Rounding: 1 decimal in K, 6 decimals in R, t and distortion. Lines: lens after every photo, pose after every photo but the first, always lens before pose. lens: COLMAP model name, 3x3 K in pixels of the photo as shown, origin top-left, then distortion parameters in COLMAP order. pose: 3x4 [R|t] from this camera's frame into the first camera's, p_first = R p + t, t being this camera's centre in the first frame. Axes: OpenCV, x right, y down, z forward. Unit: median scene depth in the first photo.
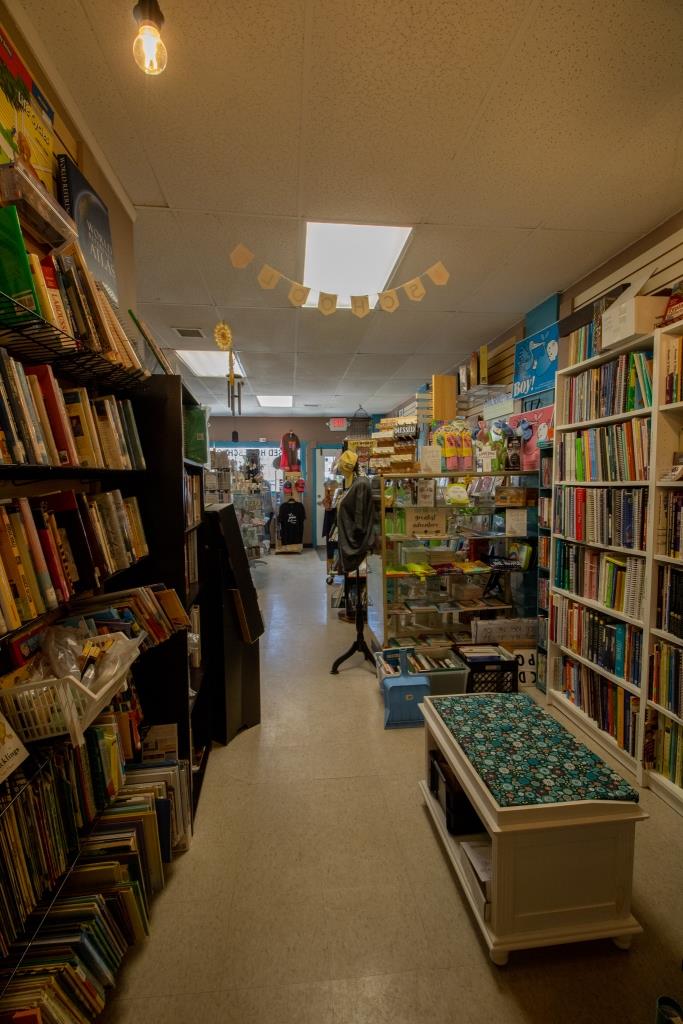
lens RADIAL K [[484.3, 0, 344.8], [0, 484.3, 514.7], [0, 0, 1]] dist [-0.014309, -0.002680]
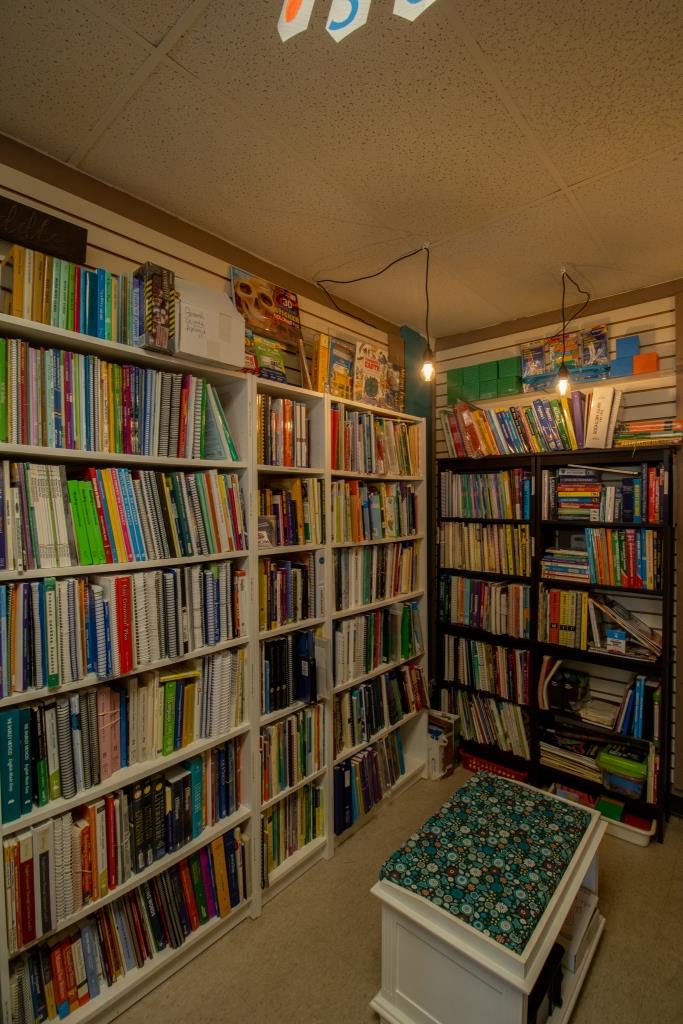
lens RADIAL K [[484.3, 0, 339.5], [0, 484.3, 512.6], [0, 0, 1]] dist [-0.014309, -0.002680]
pose [[-0.676272, 0.004541, 0.736638, -0.079255], [0.064583, 0.996496, 0.053148, -0.148887], [-0.733816, 0.083516, -0.674195, 1.266368]]
